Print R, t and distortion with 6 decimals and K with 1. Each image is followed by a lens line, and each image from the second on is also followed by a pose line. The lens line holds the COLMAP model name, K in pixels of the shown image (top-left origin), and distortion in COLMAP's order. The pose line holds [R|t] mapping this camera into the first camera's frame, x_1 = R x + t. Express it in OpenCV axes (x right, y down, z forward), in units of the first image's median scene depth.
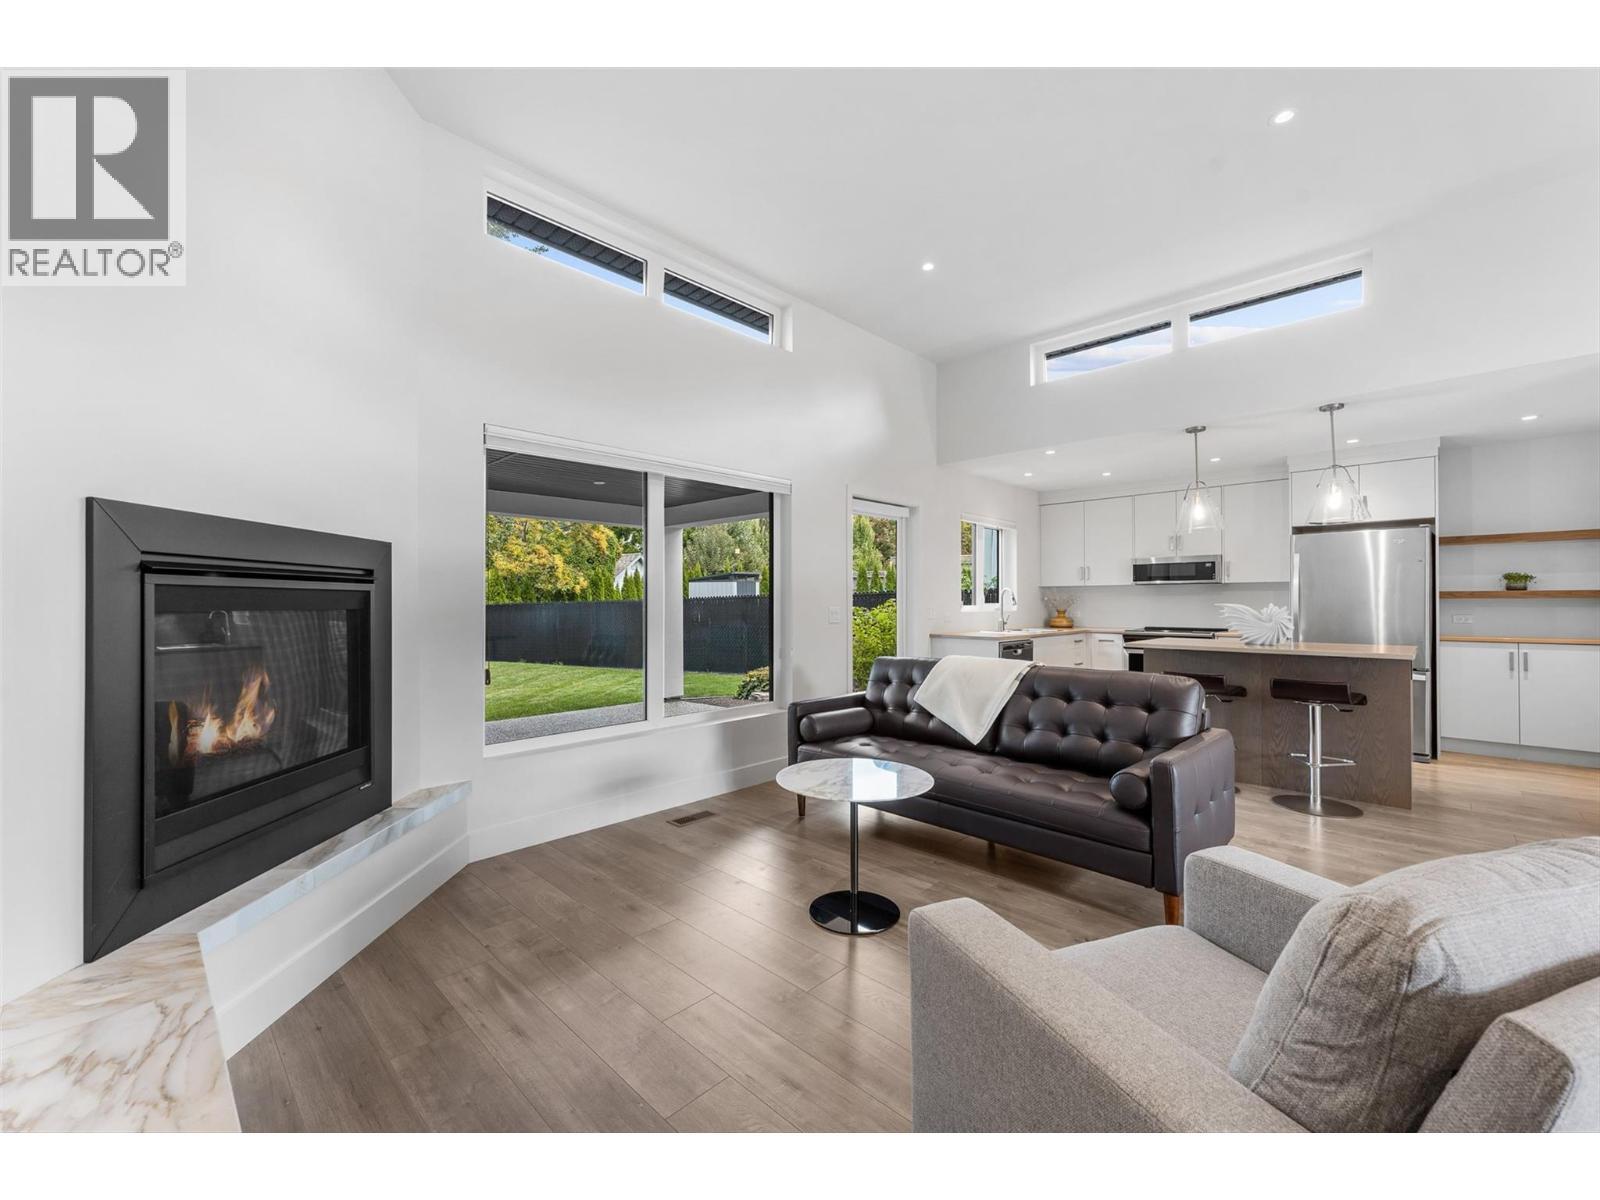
lens RADIAL K [[648.1, 0, 796.8], [0, 648.1, 599.7], [0, 0, 1]] dist [0.002812, -0.000268]
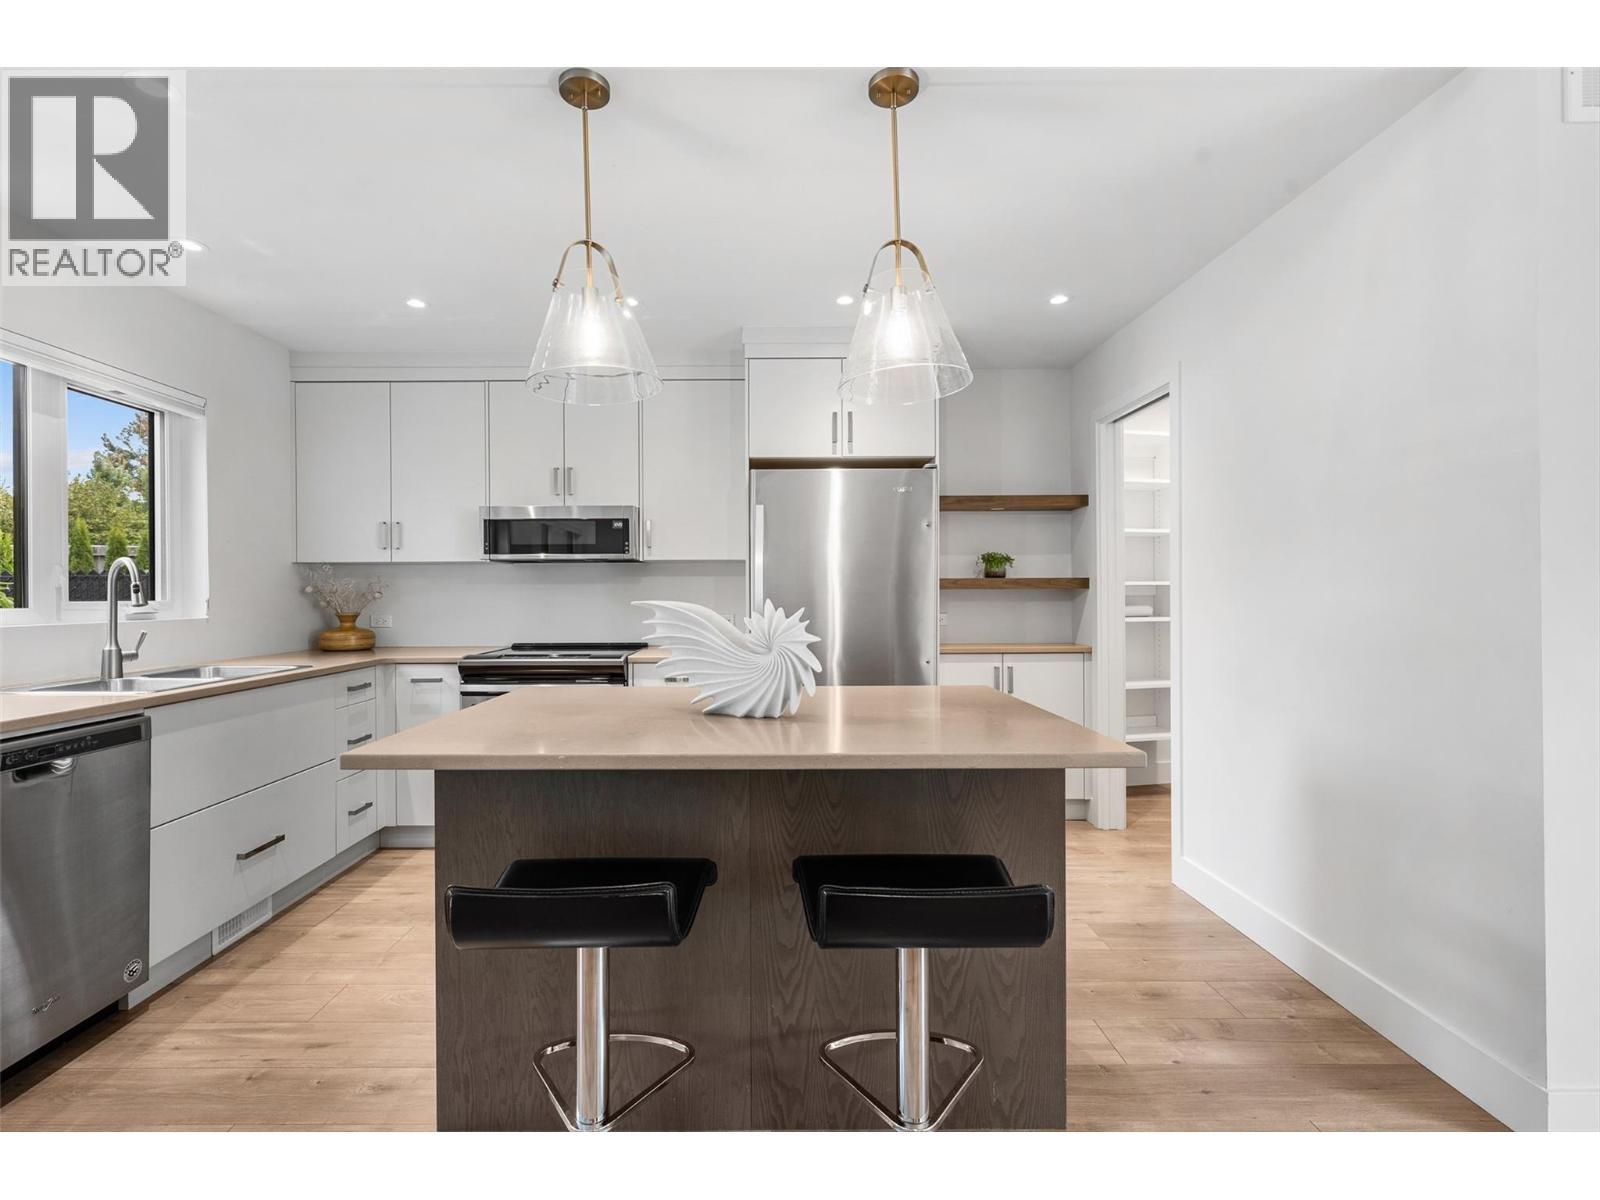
lens RADIAL K [[720.5, 0, 770.2], [0, 720.5, 595.8], [0, 0, 1]] dist [0.001510, -0.000142]
pose [[0.716542, -0.003356, 0.697536, 0.377891], [0.000953, 0.999992, 0.003833, 0.001761], [-0.697543, -0.002082, 0.716539, 0.593385]]
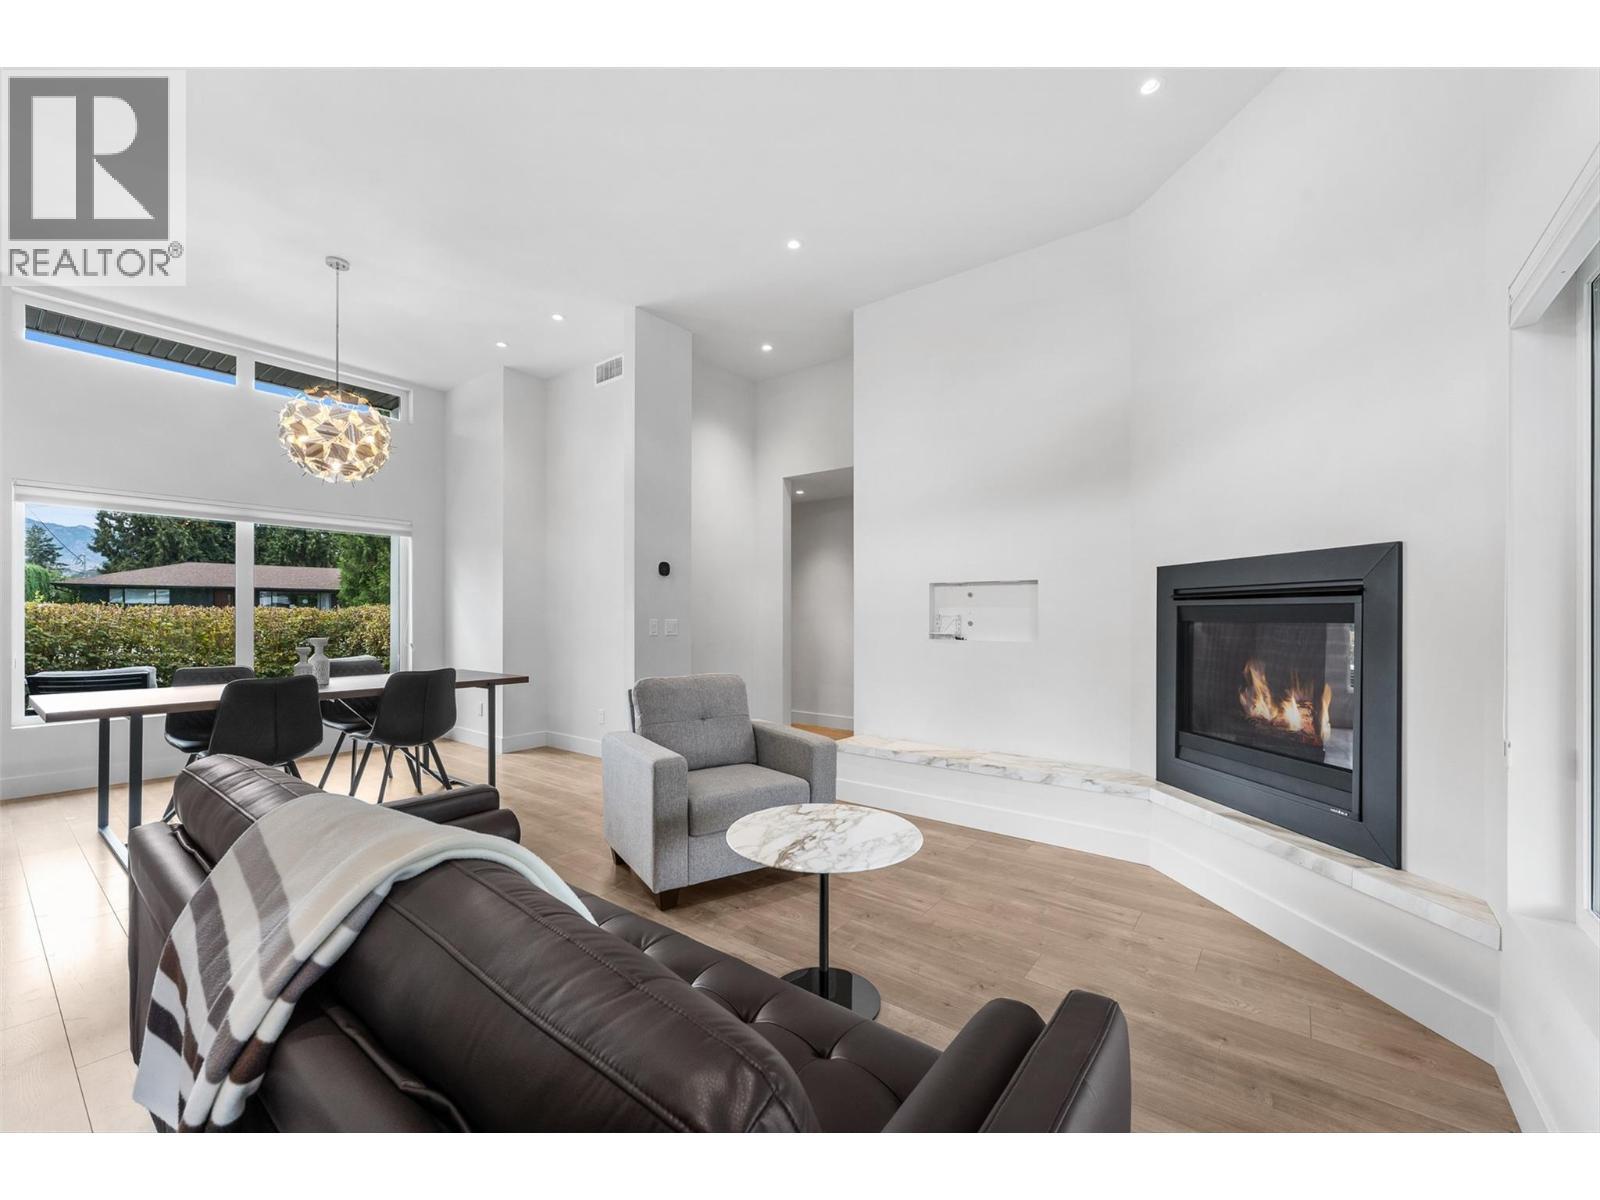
lens RADIAL K [[651.6, 0, 799.0], [0, 651.6, 615.4], [0, 0, 1]] dist [0.001338, 0.000111]
pose [[-0.993340, -0.000973, -0.115219, 0.104172], [-0.000729, 0.999997, -0.002158, 0.003027], [0.115221, -0.002060, -0.993338, 0.881268]]
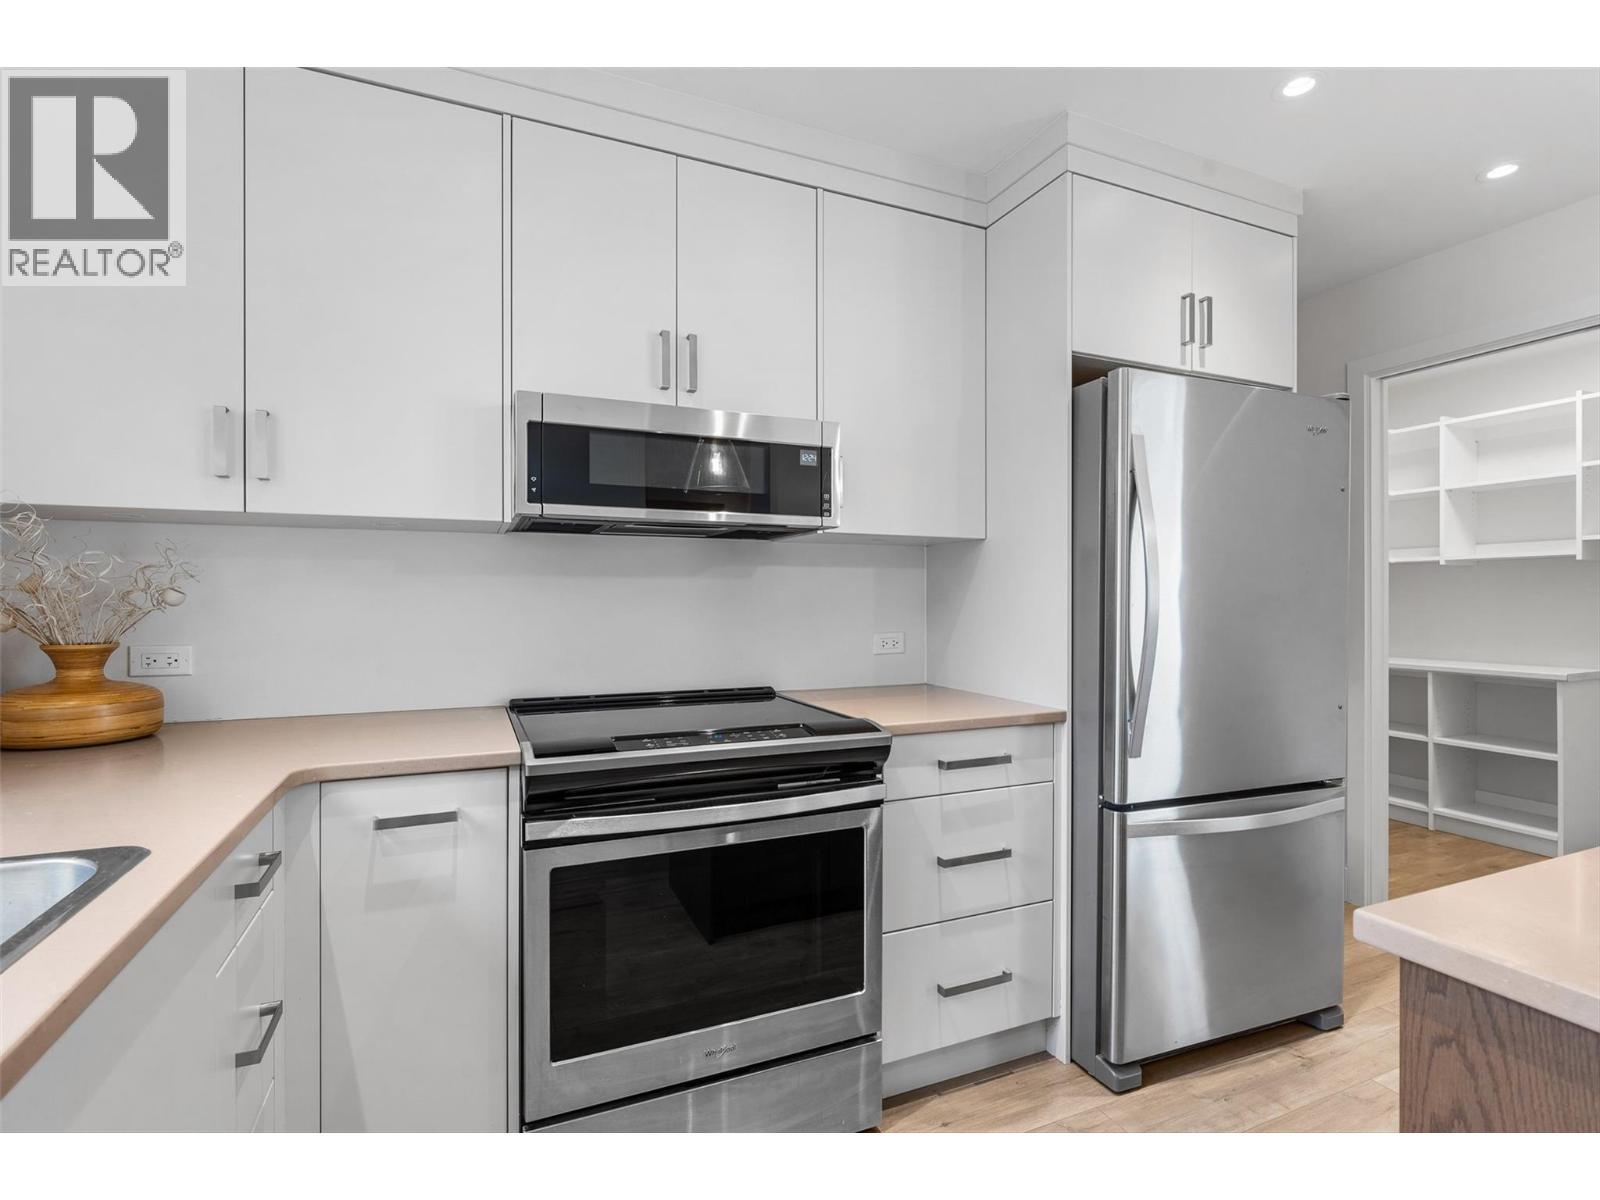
lens RADIAL K [[763.7, 0, 800.0], [0, 763.7, 600.0], [0, 0, 1]] dist [0.001493, -0.009391]
pose [[0.375008, 0.001028, 0.927021, 0.414897], [-0.003162, 0.999995, 0.000170, 0.003894], [-0.927016, -0.002995, 0.375009, 1.059070]]
